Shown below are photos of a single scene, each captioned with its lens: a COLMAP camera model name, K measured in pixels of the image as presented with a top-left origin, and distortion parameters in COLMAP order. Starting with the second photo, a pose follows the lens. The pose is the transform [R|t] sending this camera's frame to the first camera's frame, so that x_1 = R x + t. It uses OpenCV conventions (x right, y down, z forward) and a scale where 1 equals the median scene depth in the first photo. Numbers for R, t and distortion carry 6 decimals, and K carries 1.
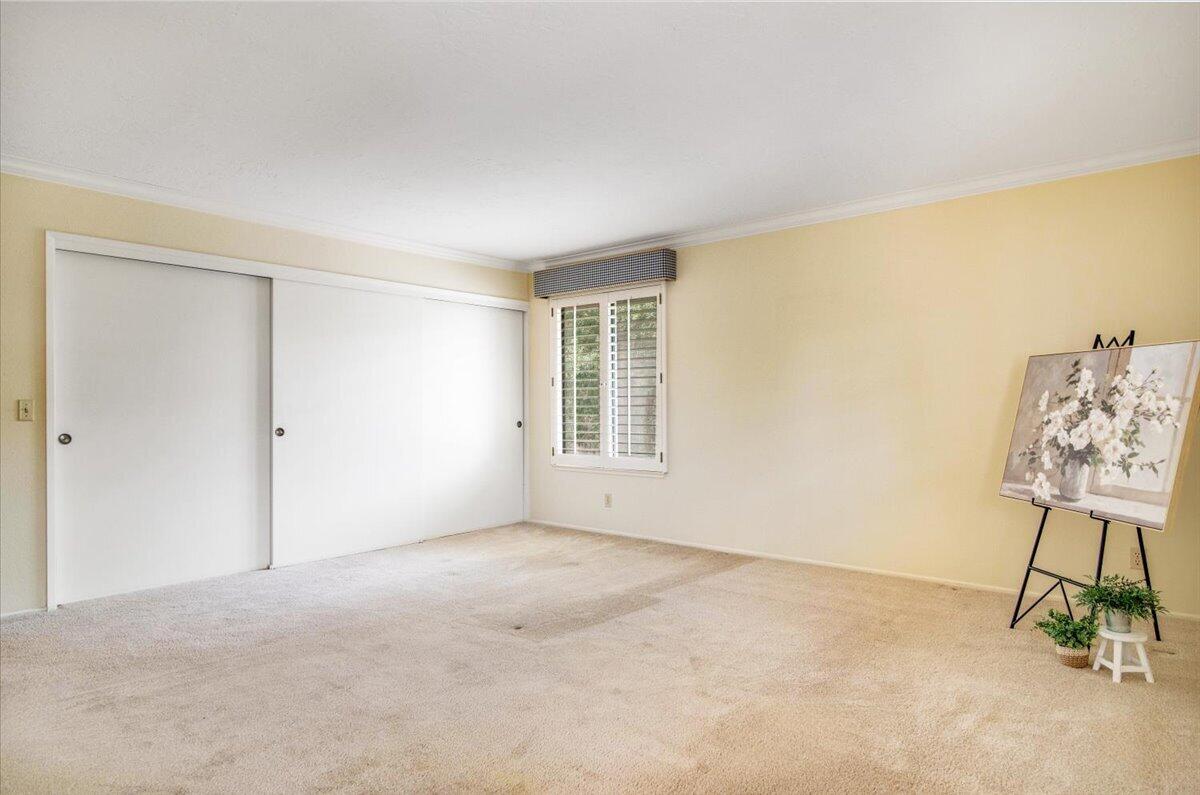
lens RADIAL K [[708.8, 0, 600.0], [0, 708.8, 397.5], [0, 0, 1]] dist [0.031607, 0.000507]
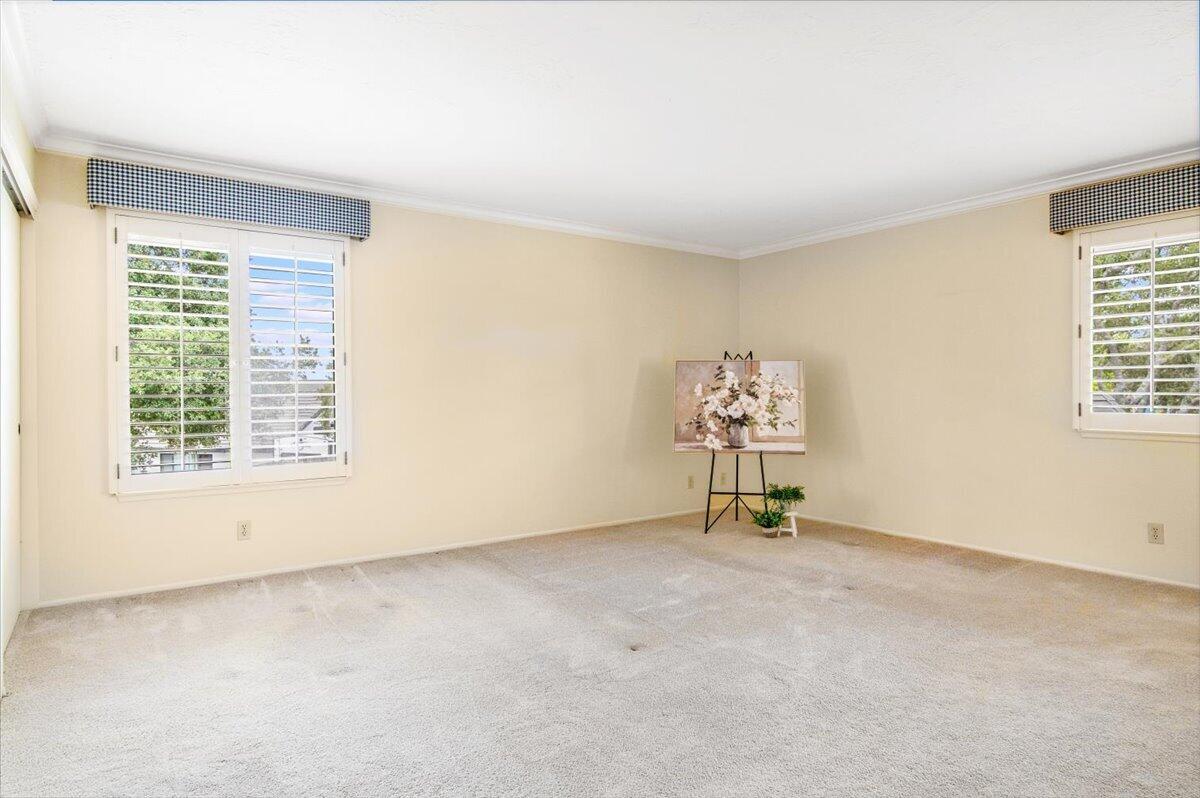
lens RADIAL K [[691.4, 0, 600.0], [0, 691.4, 399.0], [0, 0, 1]] dist [0.000883, -0.000009]
pose [[0.250211, -0.009952, 0.968140, -1.009428], [-0.007676, 0.999895, 0.012262, 0.009260], [-0.968161, -0.010500, 0.250109, 0.893440]]
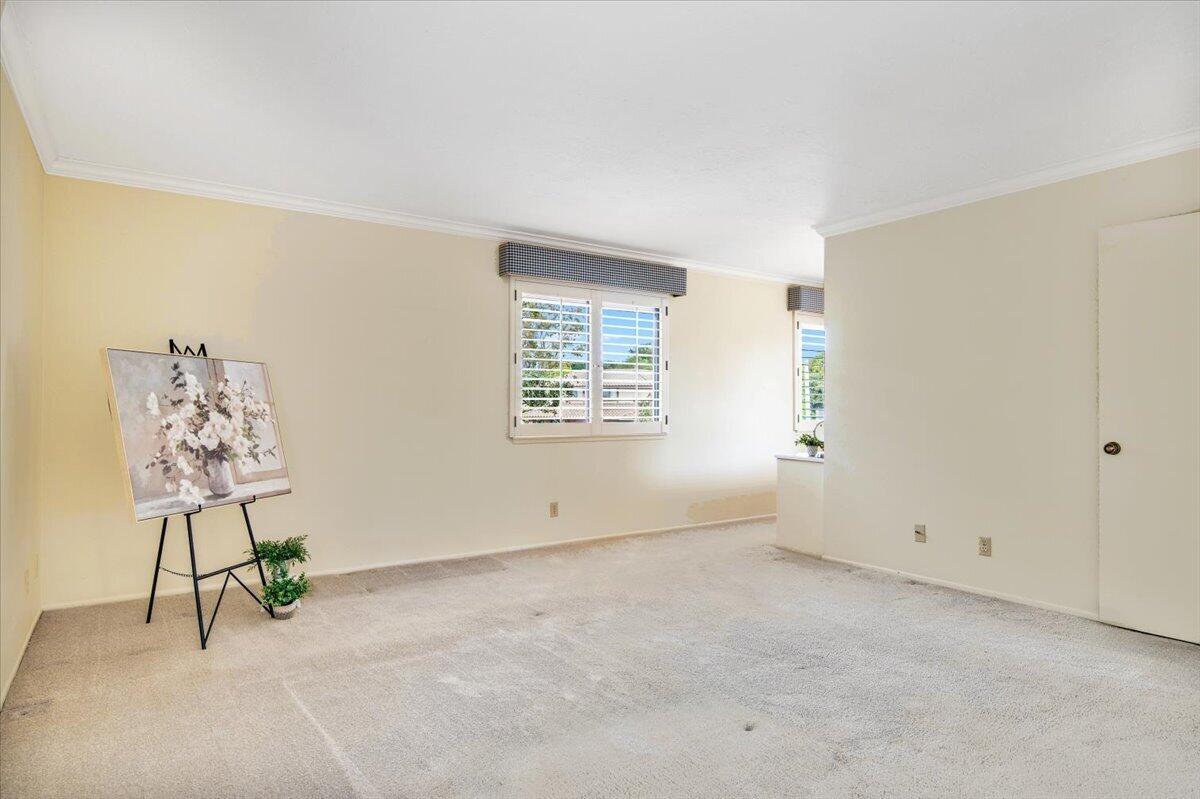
lens RADIAL K [[691.4, 0, 600.0], [0, 691.4, 399.5], [0, 0, 1]] dist [0.000883, -0.000009]
pose [[-0.964202, 0.002486, 0.265157, -0.166402], [-0.002417, 0.999832, -0.018164, 0.015189], [-0.265158, -0.018154, -0.964034, 1.826349]]
